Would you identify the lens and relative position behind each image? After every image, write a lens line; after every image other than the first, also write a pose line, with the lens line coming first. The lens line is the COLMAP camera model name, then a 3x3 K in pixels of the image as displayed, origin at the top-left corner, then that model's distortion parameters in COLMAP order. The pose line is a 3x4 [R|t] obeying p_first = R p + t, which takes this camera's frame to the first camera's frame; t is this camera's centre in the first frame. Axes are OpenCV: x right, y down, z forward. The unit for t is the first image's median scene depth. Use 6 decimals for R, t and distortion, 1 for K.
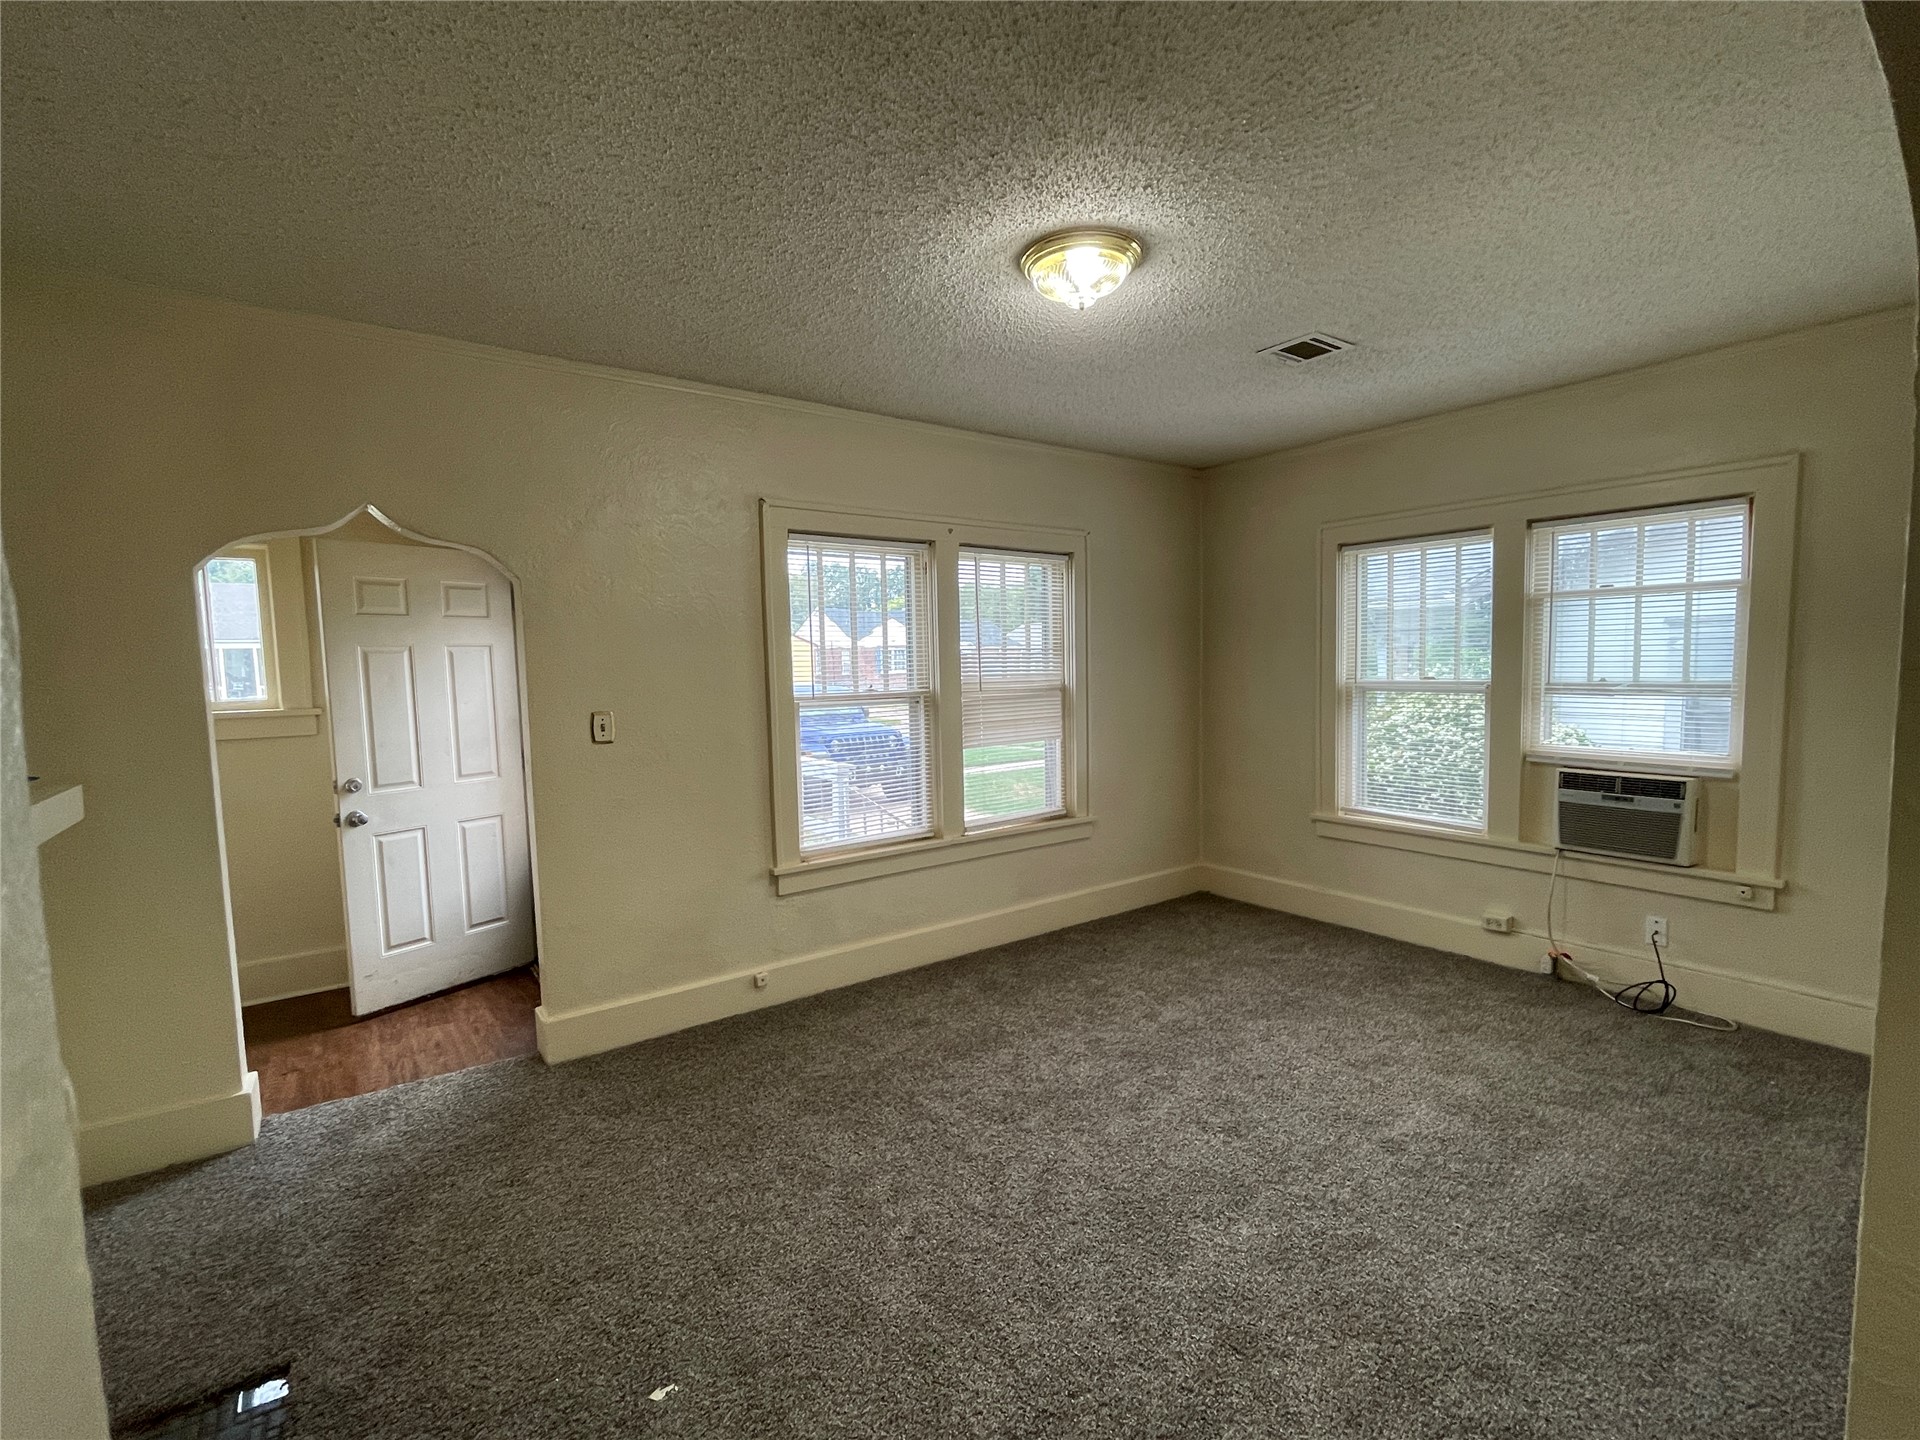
lens RADIAL K [[856.1, 0, 960.0], [0, 856.1, 720.0], [0, 0, 1]] dist [0.002247, 0.000133]
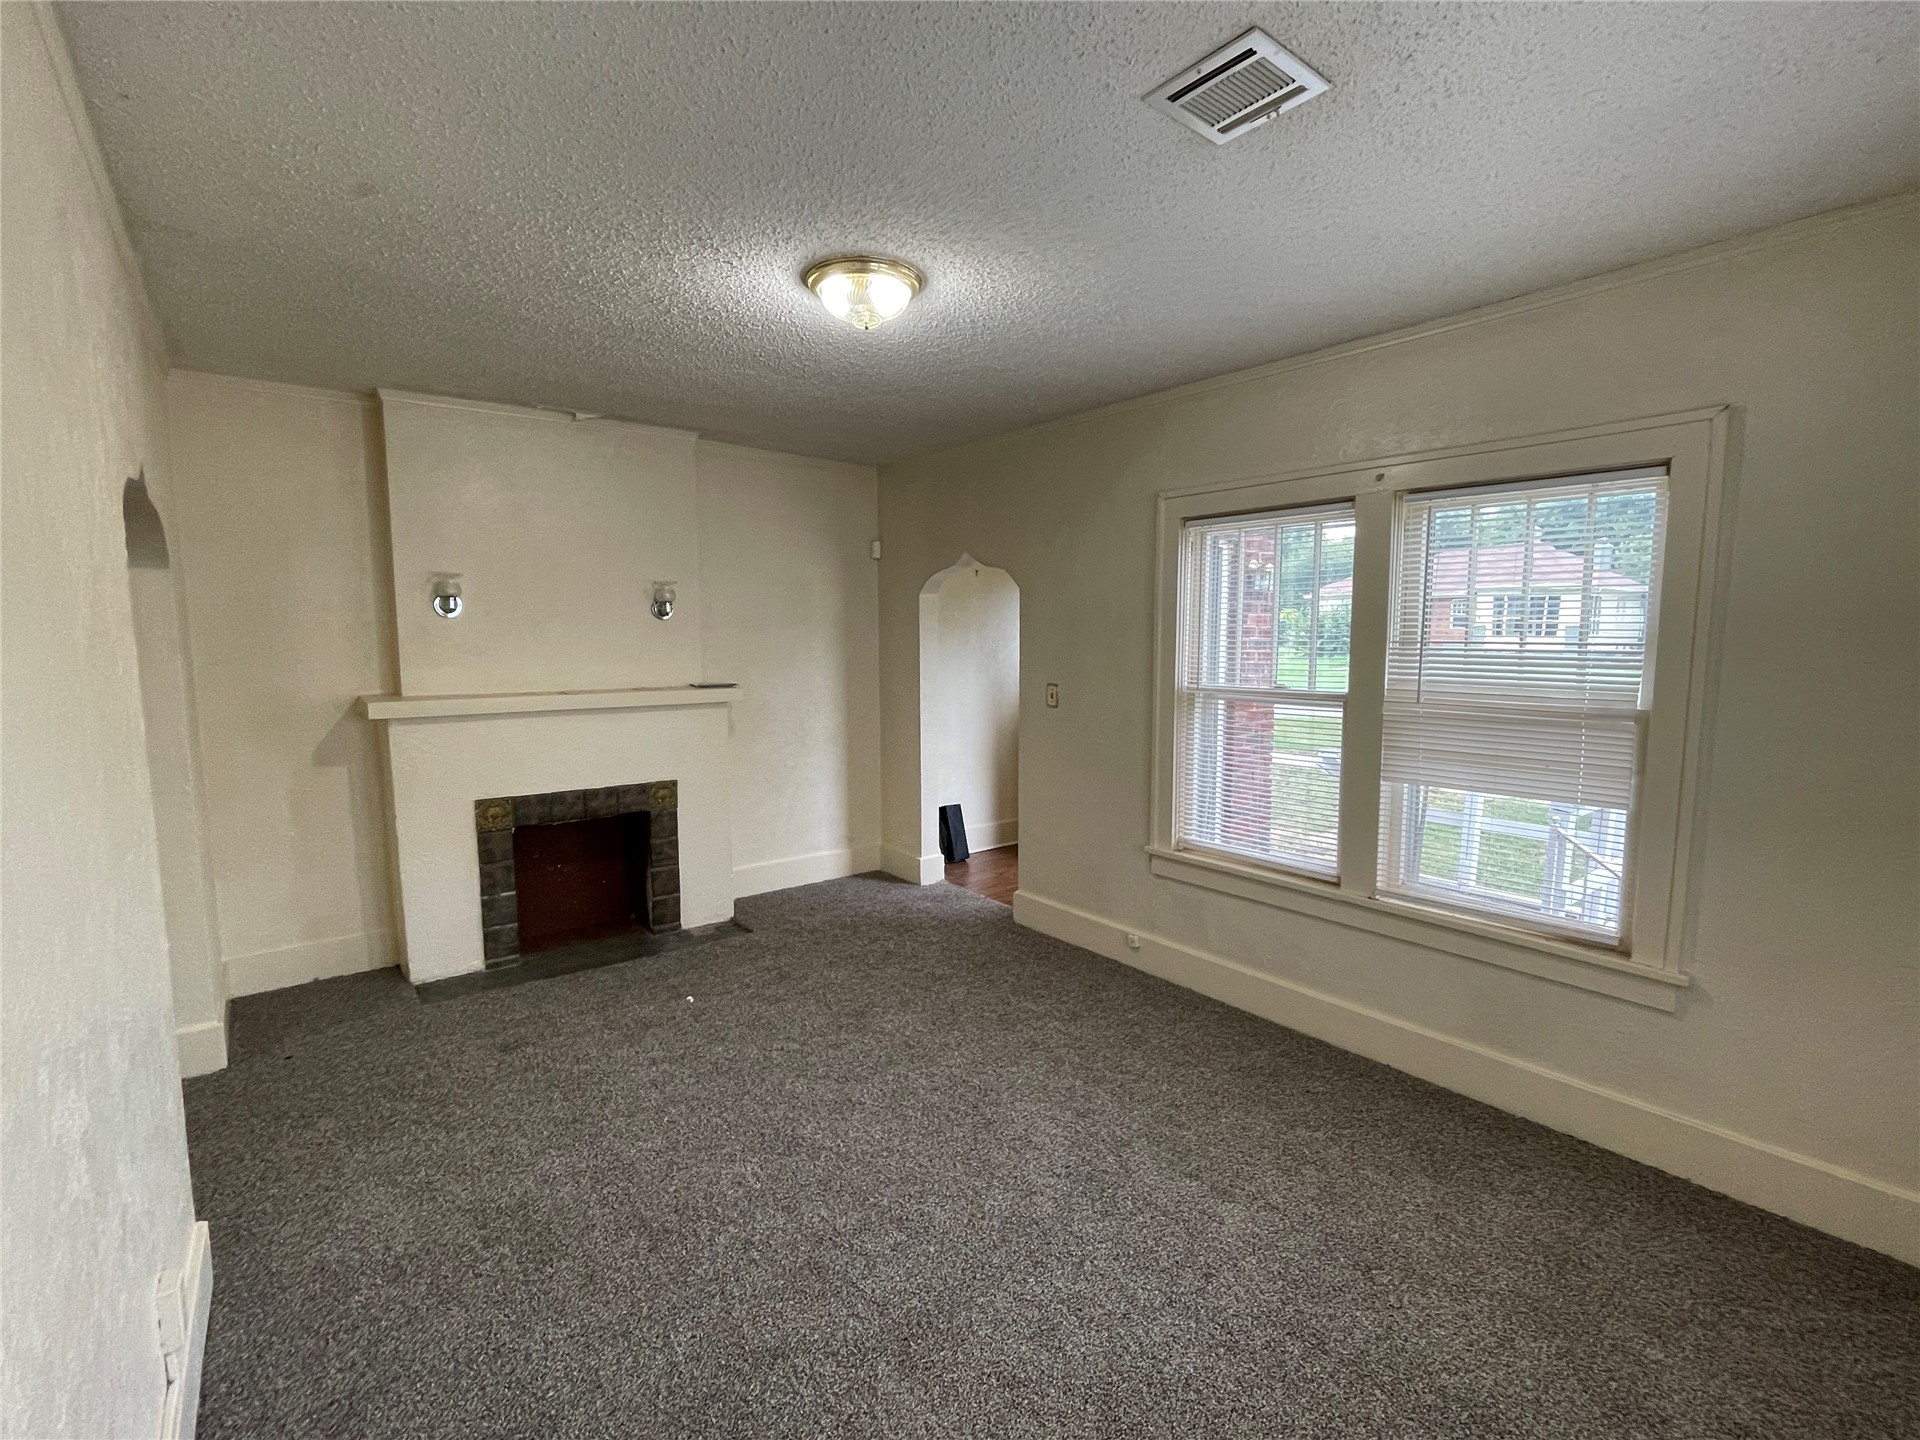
lens RADIAL K [[856.1, 0, 960.0], [0, 856.1, 720.0], [0, 0, 1]] dist [0.002247, 0.000133]
pose [[0.050817, 0.115273, -0.992033, 0.714952], [-0.079554, 0.990627, 0.111035, -0.069966], [0.995534, 0.073277, 0.059511, 0.618562]]
